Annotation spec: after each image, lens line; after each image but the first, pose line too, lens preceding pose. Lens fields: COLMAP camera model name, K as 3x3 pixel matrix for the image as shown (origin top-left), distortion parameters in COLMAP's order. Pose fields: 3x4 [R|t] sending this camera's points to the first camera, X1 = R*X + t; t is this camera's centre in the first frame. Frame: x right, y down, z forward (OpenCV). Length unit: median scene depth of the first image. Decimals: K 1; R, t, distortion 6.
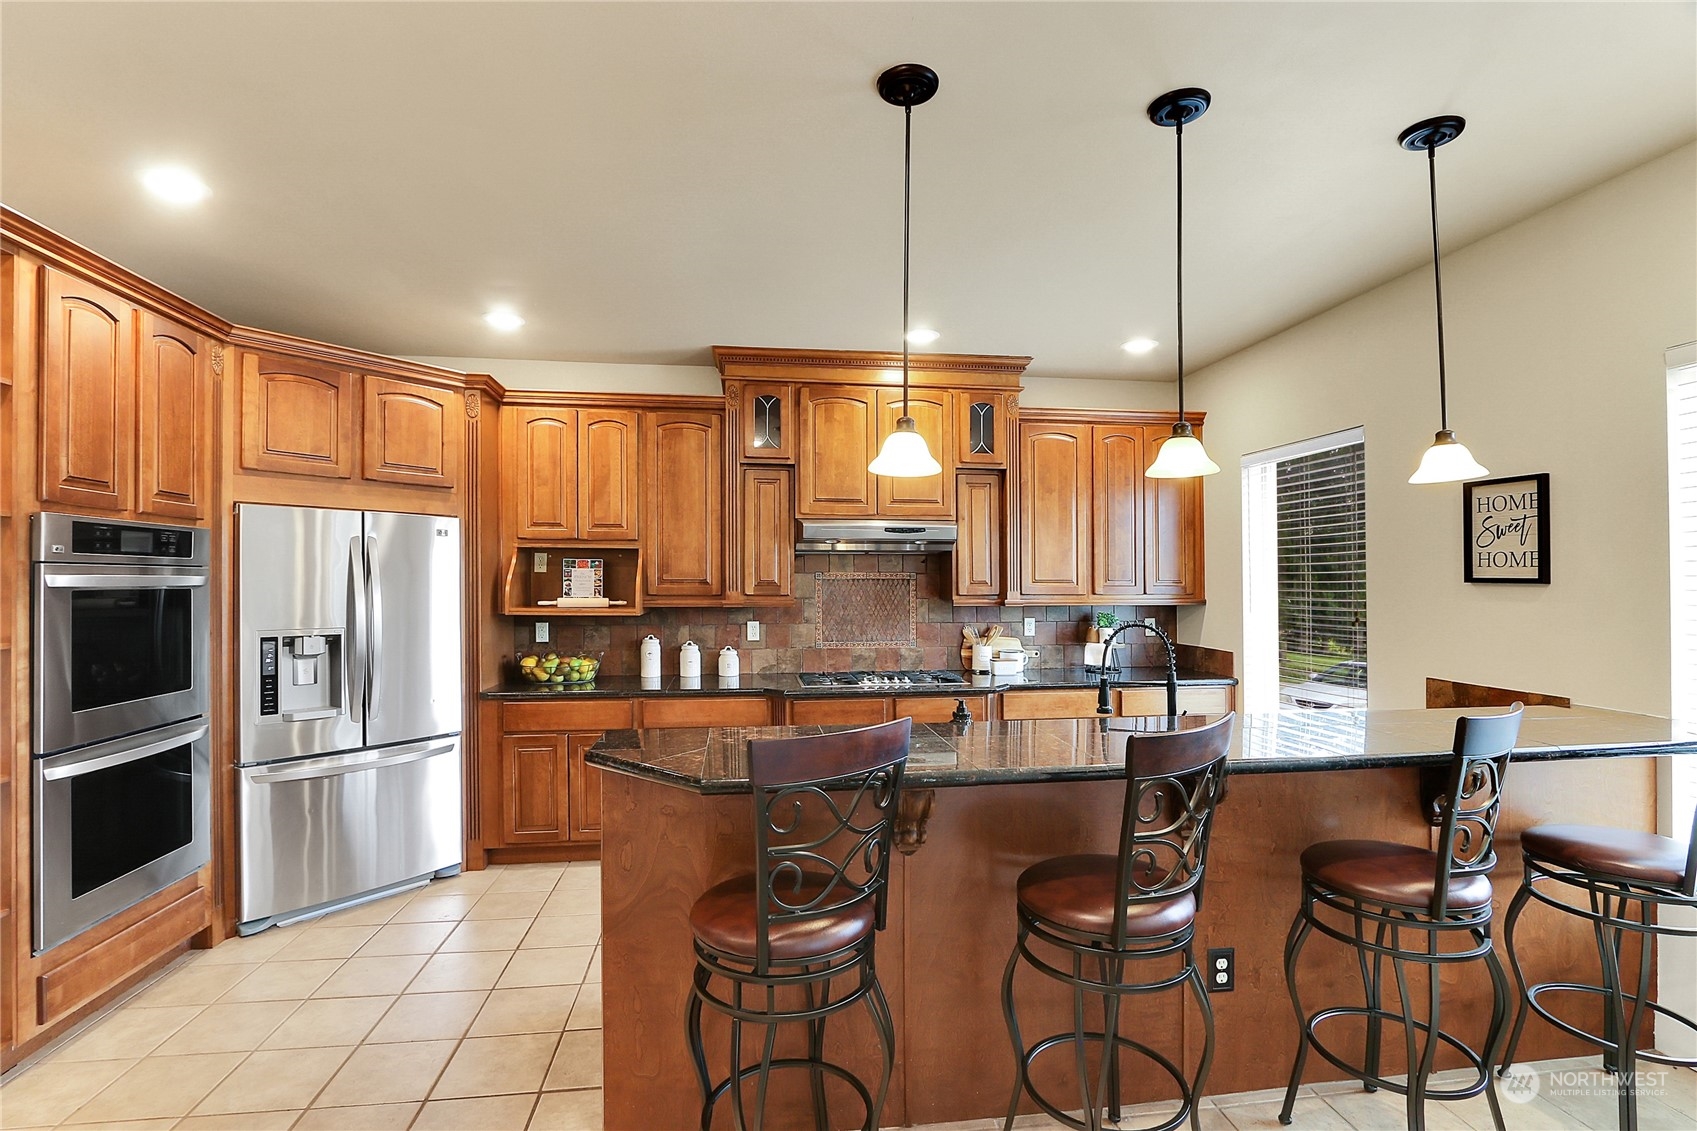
lens RADIAL K [[799.1, 0, 846.1], [0, 799.1, 586.1], [0, 0, 1]] dist [-0.041918, 0.021351]
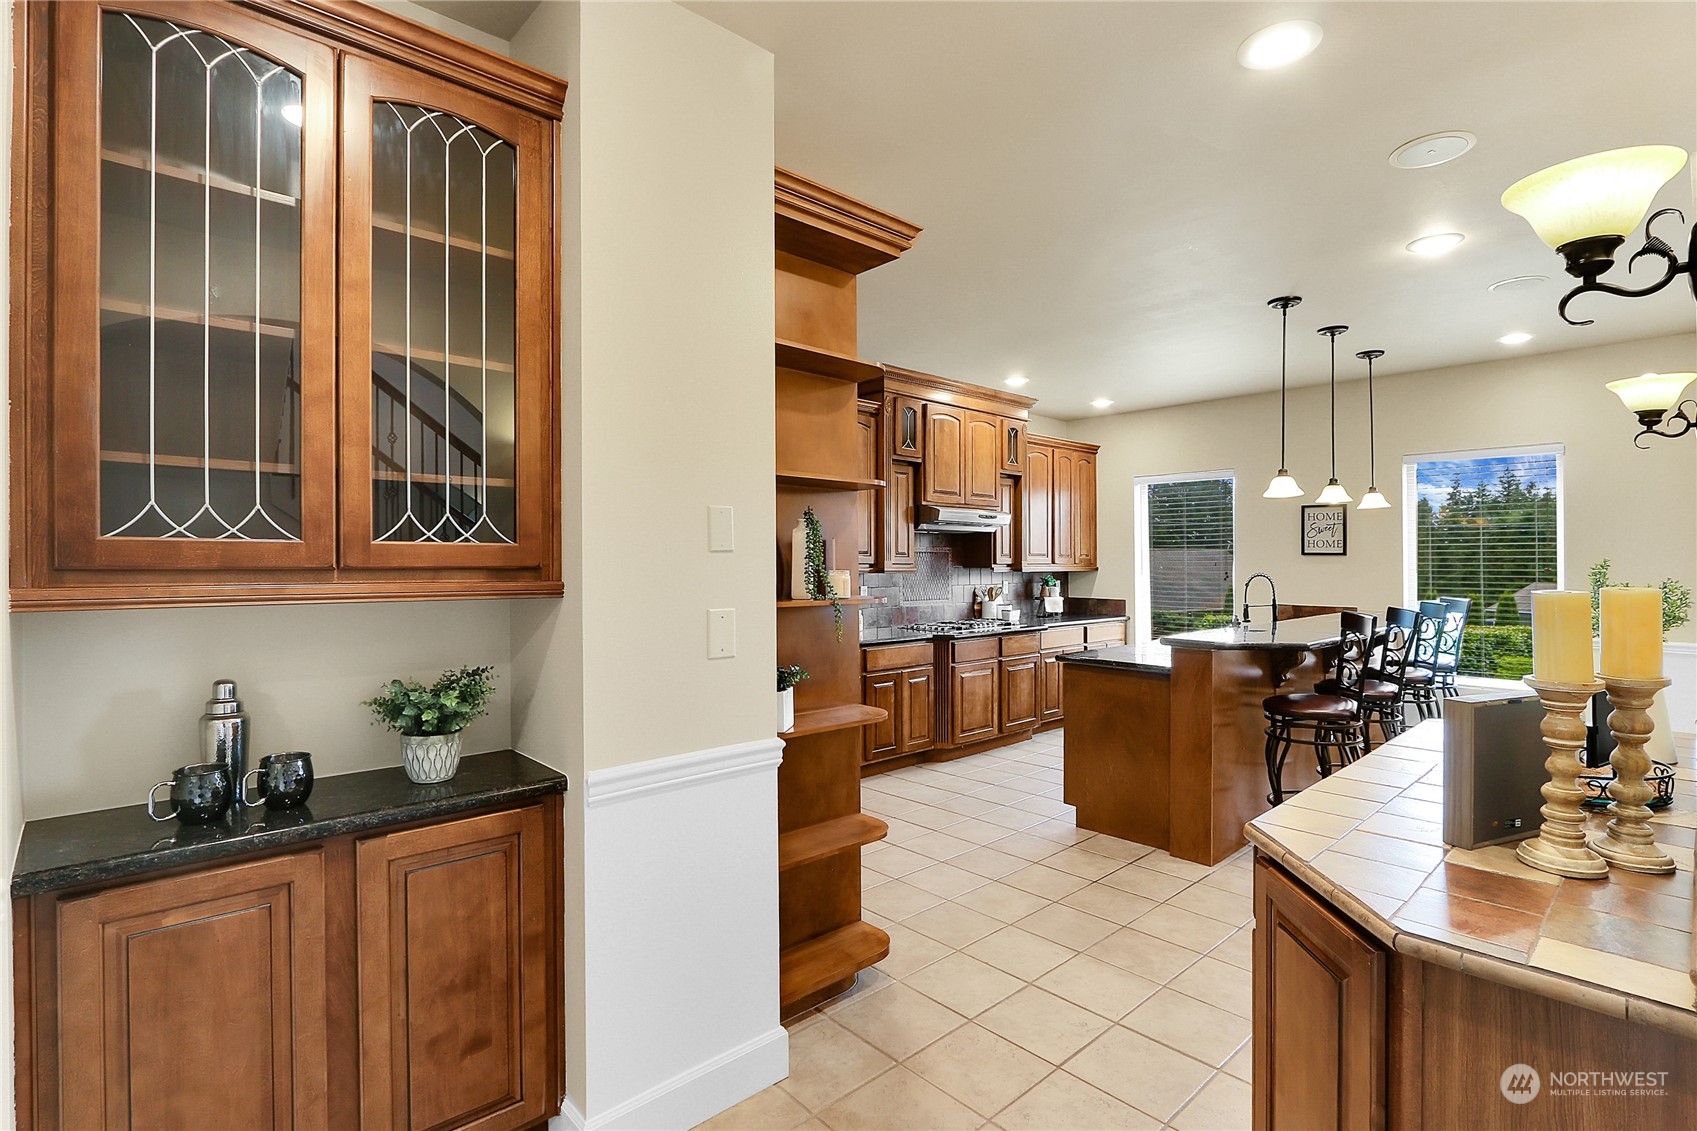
lens RADIAL K [[799.1, 0, 846.1], [0, 799.1, 586.1], [0, 0, 1]] dist [-0.041918, 0.021351]
pose [[0.823554, -0.016445, 0.567000, -0.907349], [0.002364, 0.999671, 0.025560, 0.013937], [-0.567233, -0.019709, 0.823321, -0.000542]]
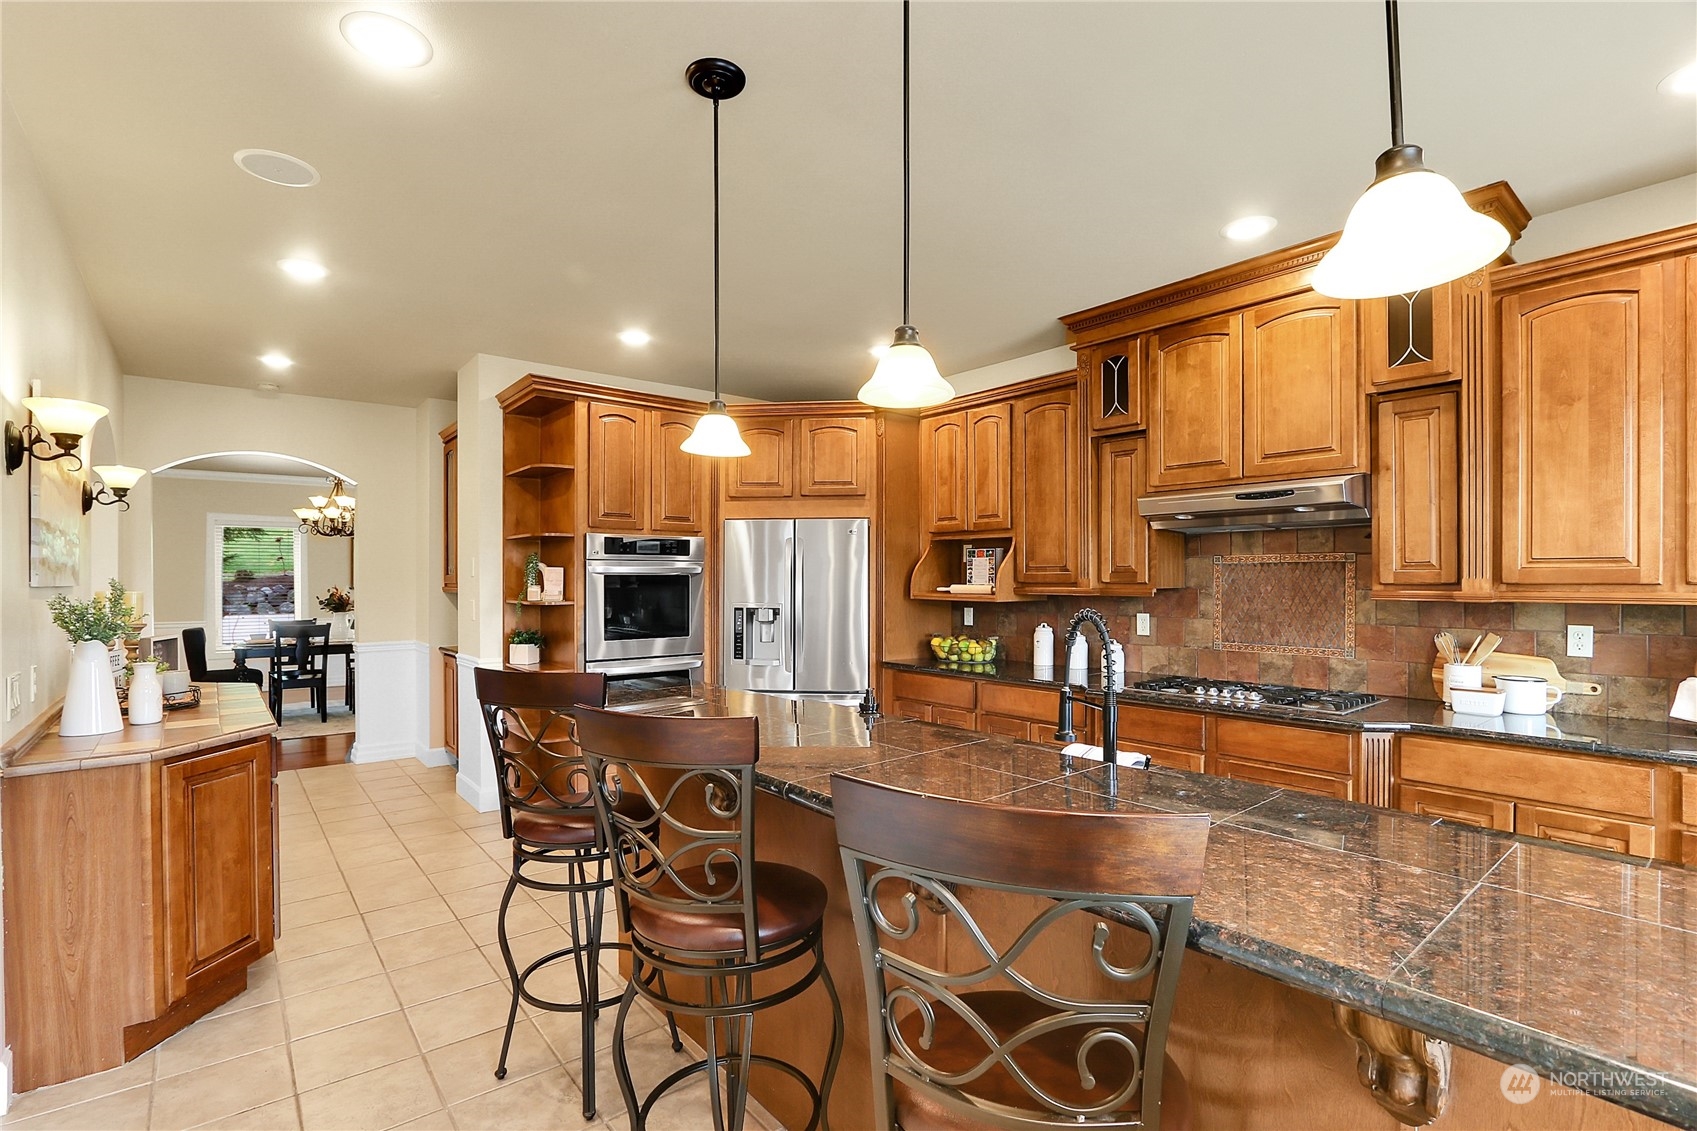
lens RADIAL K [[799.1, 0, 846.1], [0, 799.1, 586.1], [0, 0, 1]] dist [-0.041918, 0.021351]
pose [[0.513372, 0.004935, -0.858152, 0.500628], [-0.002571, 0.999988, 0.004213, 0.012227], [0.858162, 0.000044, 0.513379, 0.291337]]
